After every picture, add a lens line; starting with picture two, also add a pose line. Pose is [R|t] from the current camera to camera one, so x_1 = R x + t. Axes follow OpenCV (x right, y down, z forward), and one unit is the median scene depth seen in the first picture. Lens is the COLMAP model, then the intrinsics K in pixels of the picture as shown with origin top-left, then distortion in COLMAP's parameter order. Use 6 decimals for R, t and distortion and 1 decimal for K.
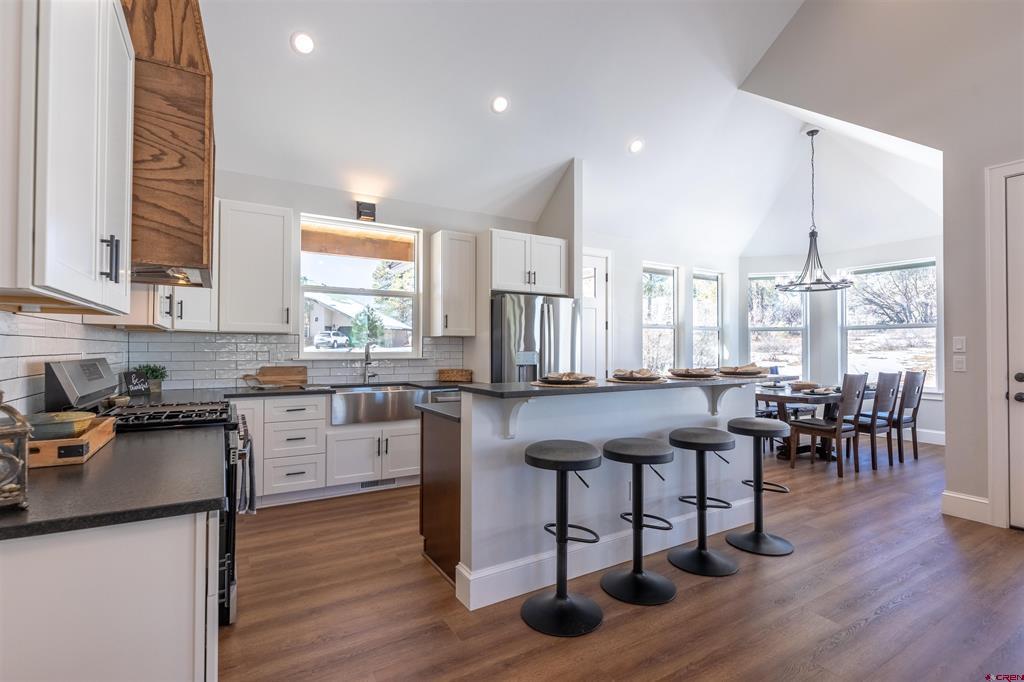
lens RADIAL K [[476.8, 0, 513.5], [0, 476.8, 341.5], [0, 0, 1]] dist [-0.000284, -0.000020]
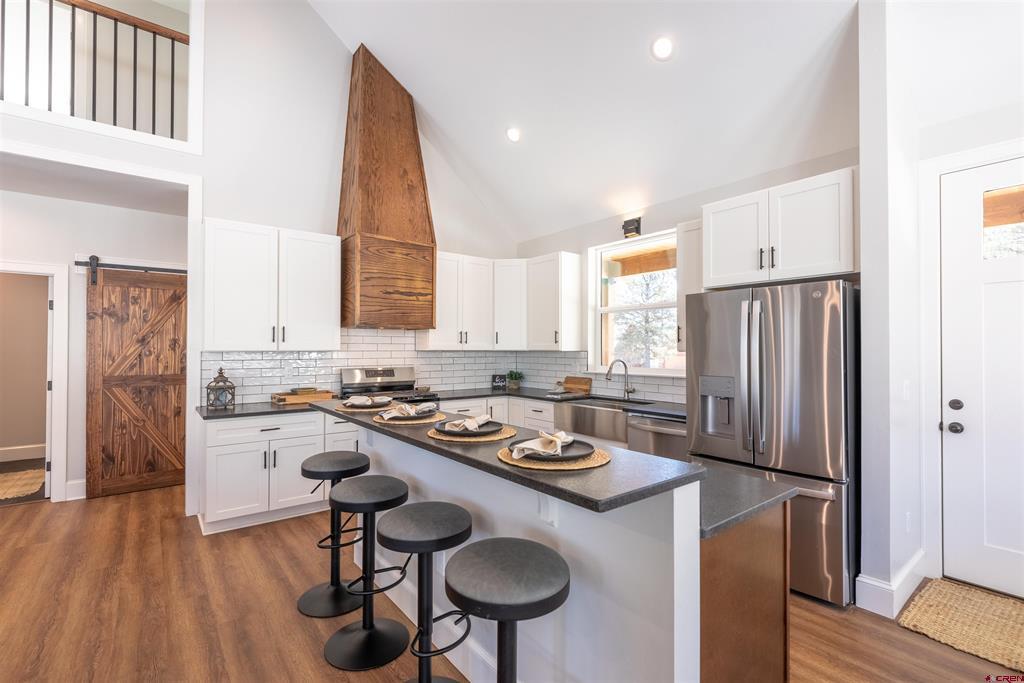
lens RADIAL K [[463.3, 0, 510.0], [0, 463.3, 341.5], [0, 0, 1]] dist [-0.001022, -0.000413]
pose [[0.116700, -0.017686, -0.993010, 0.609749], [0.011133, 0.999802, -0.016498, -0.019396], [0.993105, -0.009130, 0.116874, 0.610516]]
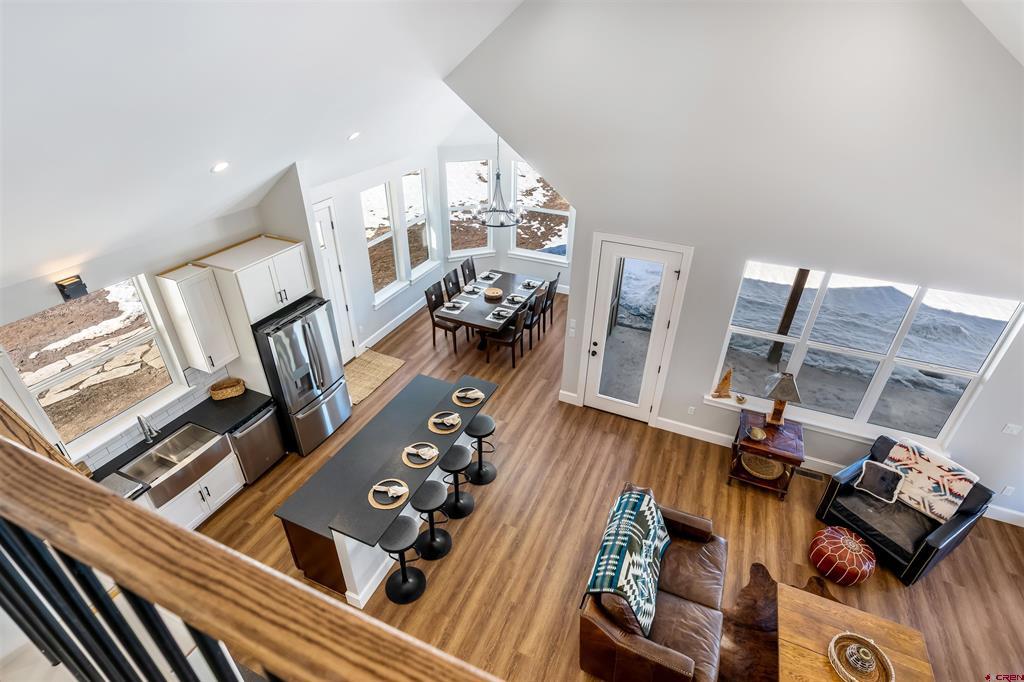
lens RADIAL K [[498.8, 0, 509.3], [0, 498.8, 341.1], [0, 0, 1]] dist [-0.001859, -0.000303]
pose [[0.819629, -0.293255, 0.492148, -0.129519], [-0.017403, 0.845914, 0.533035, -0.670950], [-0.572630, -0.445456, 0.688232, -0.112811]]
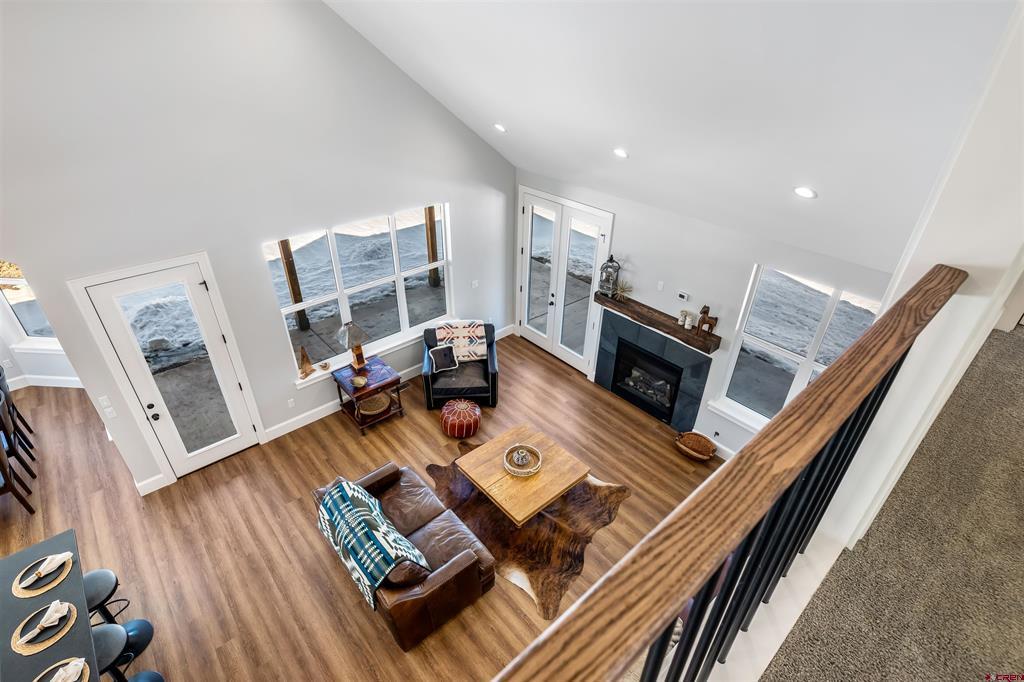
lens RADIAL K [[498.8, 0, 509.3], [0, 498.8, 341.1], [0, 0, 1]] dist [-0.001859, -0.000303]
pose [[-0.167036, -0.528774, 0.832164, -0.235219], [-0.028936, 0.846288, 0.531940, -0.667909], [-0.985526, 0.064773, -0.156661, 0.072146]]
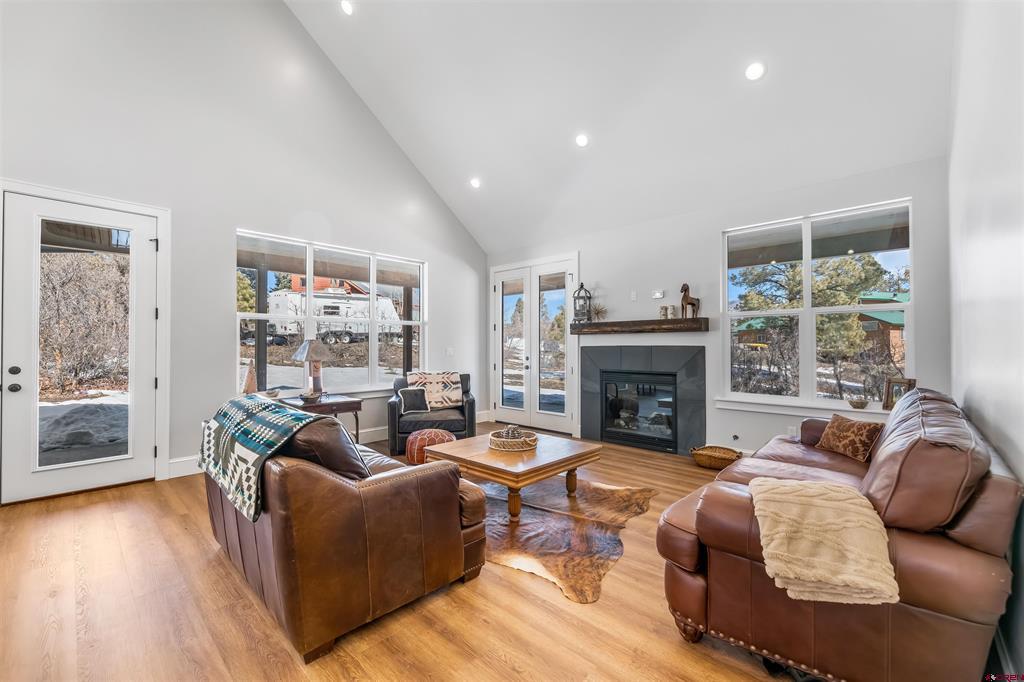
lens RADIAL K [[415.2, 0, 509.6], [0, 415.2, 342.3], [0, 0, 1]] dist [-0.000949, -0.000444]
pose [[-0.258213, 0.005234, 0.966074, -0.136261], [-0.014556, 0.999851, -0.009307, 0.002768], [-0.965978, -0.016466, -0.258098, 0.077718]]
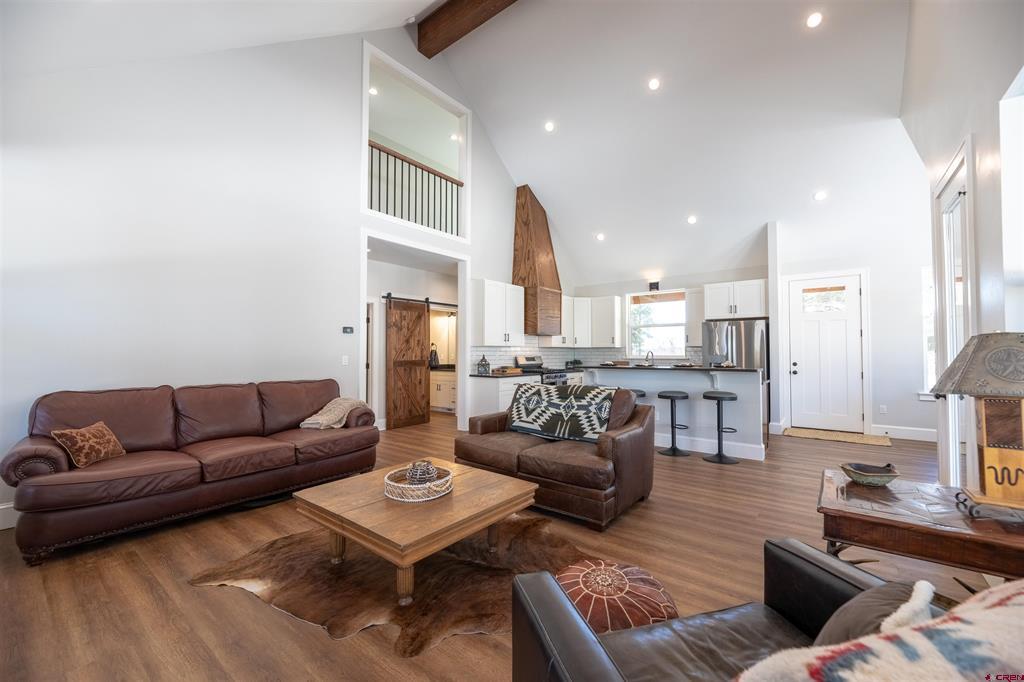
lens RADIAL K [[415.2, 0, 509.6], [0, 415.2, 342.3], [0, 0, 1]] dist [-0.000949, -0.000444]
pose [[0.348707, -0.028520, -0.936798, 1.104475], [0.013076, 0.999588, -0.025564, 0.003212], [0.937141, -0.003335, 0.348936, -0.195860]]
